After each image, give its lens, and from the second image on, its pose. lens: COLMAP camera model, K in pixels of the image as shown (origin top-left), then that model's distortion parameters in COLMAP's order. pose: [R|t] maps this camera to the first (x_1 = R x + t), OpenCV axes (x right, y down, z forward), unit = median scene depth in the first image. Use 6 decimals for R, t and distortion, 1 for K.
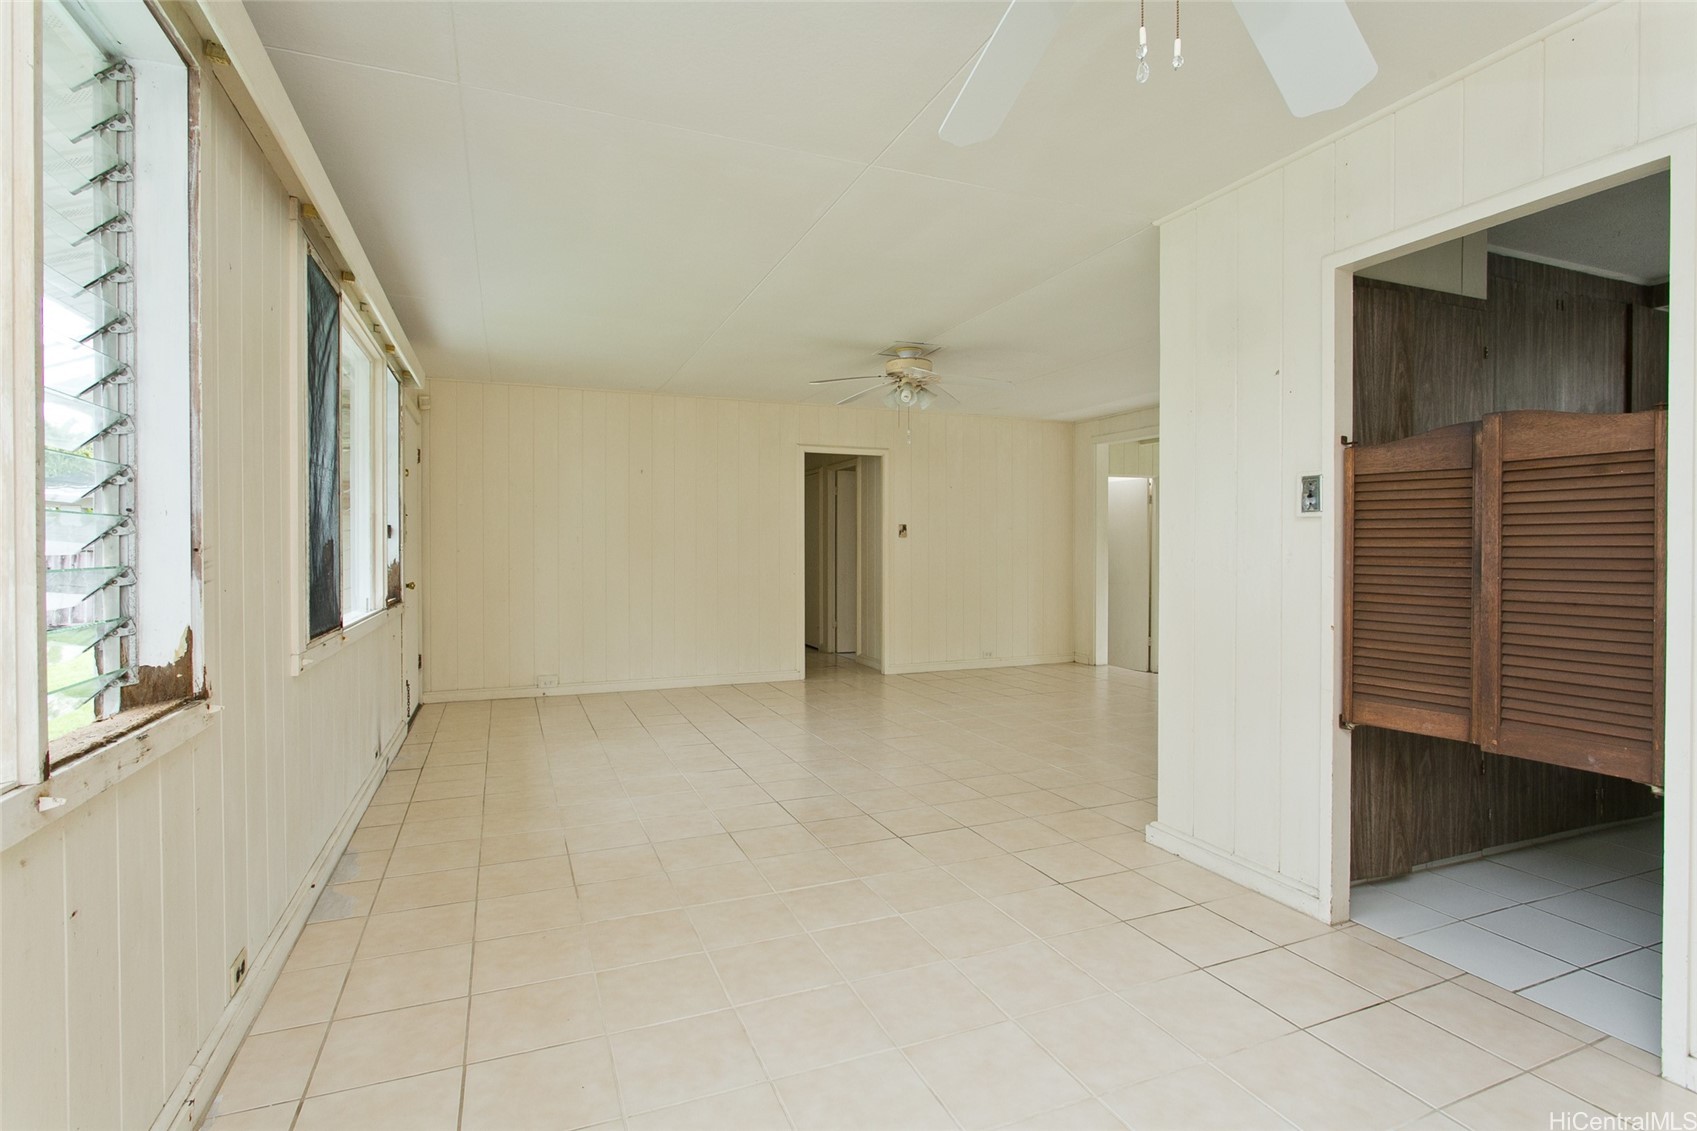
lens RADIAL K [[819.9, 0, 843.3], [0, 819.9, 554.2], [0, 0, 1]] dist [-0.023428, 0.014421]
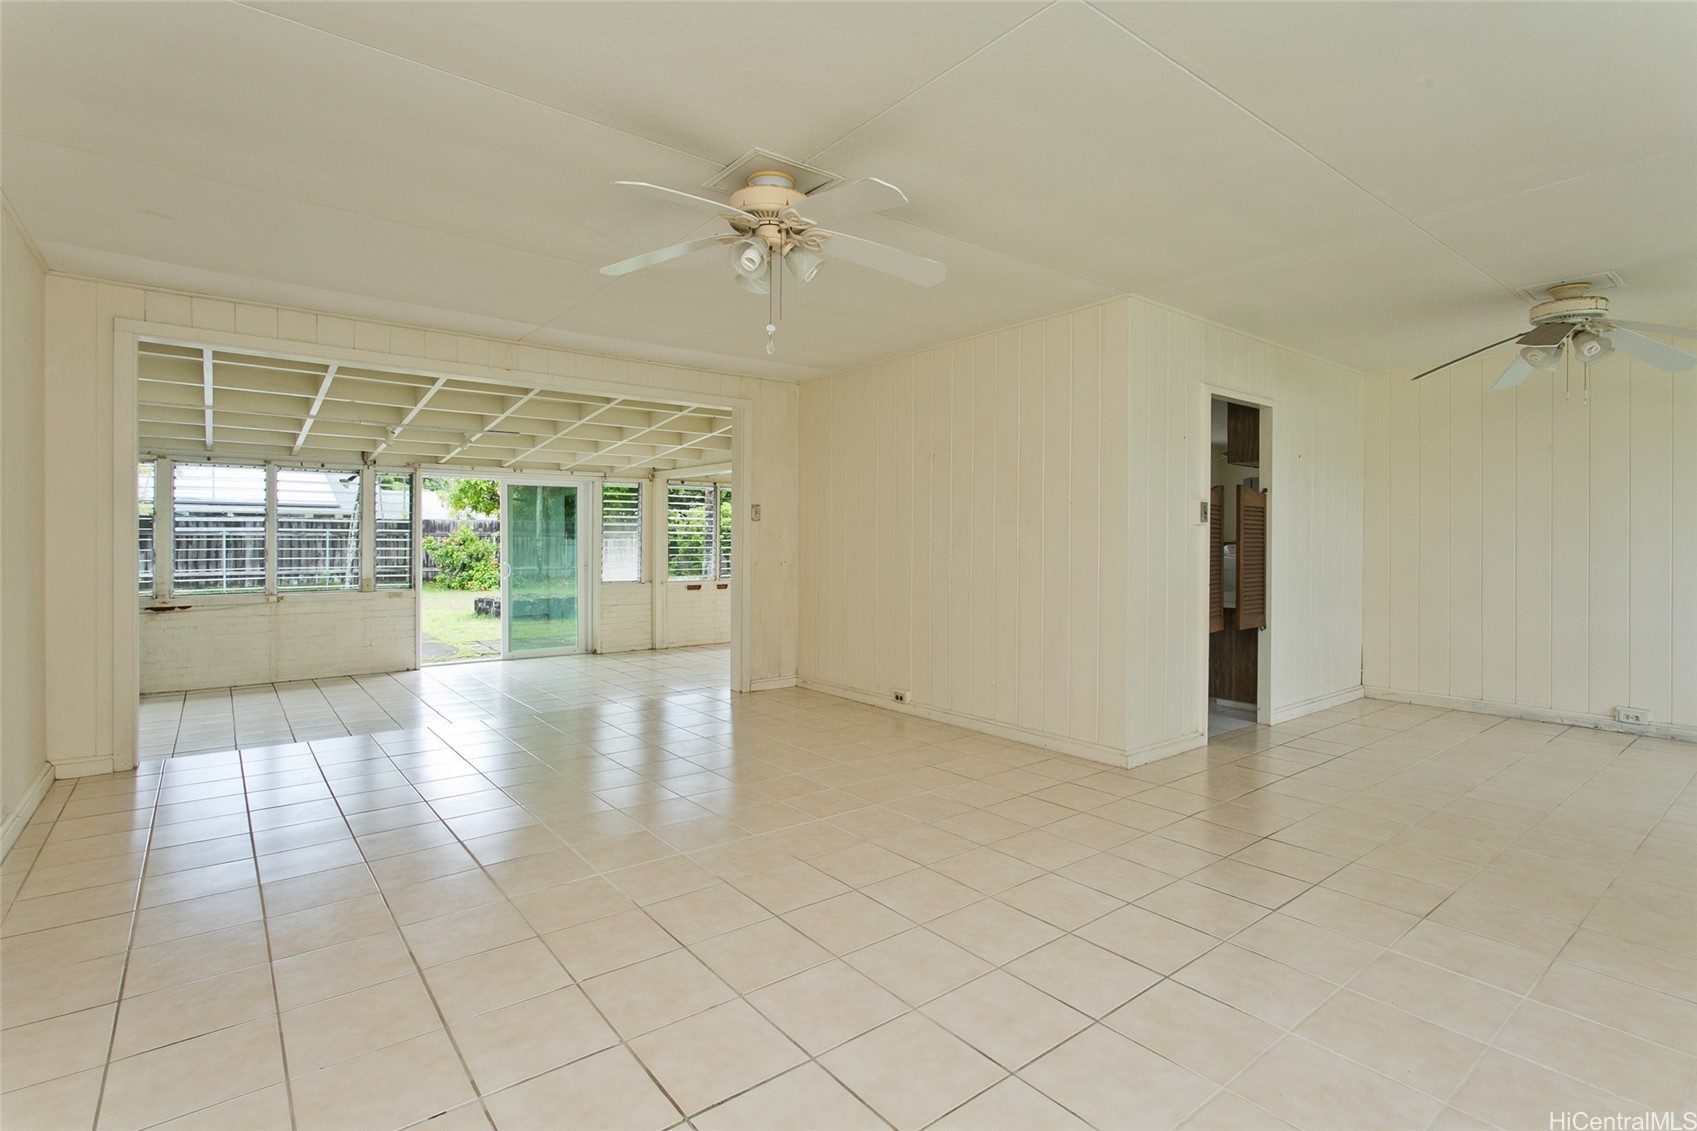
lens RADIAL K [[819.9, 0, 843.3], [0, 819.9, 554.2], [0, 0, 1]] dist [-0.023428, 0.014421]
pose [[-0.270037, -0.015470, 0.962726, -0.318884], [0.004889, 0.999836, 0.017437, -0.004435], [-0.962838, 0.009416, -0.269917, 0.767495]]
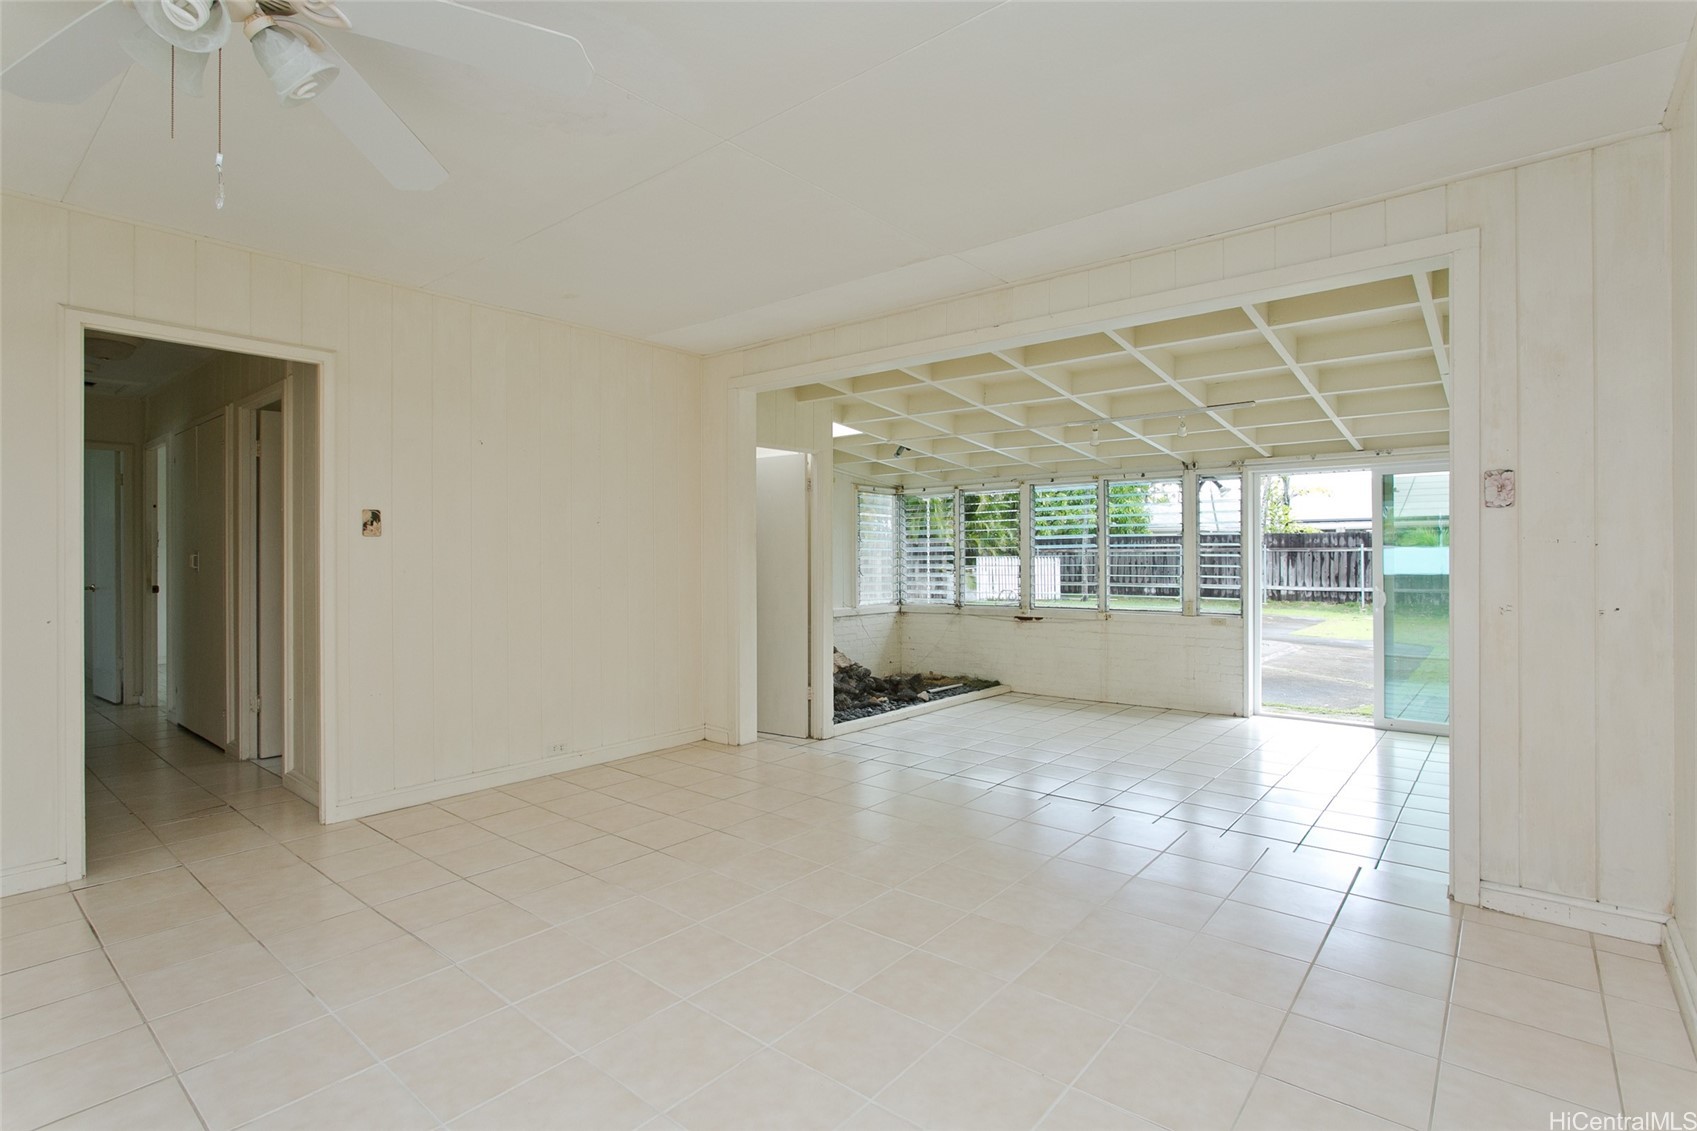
lens RADIAL K [[819.9, 0, 843.3], [0, 819.9, 554.2], [0, 0, 1]] dist [-0.023428, 0.014421]
pose [[0.889882, -0.001238, 0.456189, 0.101792], [0.005998, 0.999942, -0.008987, -0.003460], [-0.456152, 0.010733, 0.889837, 0.437593]]
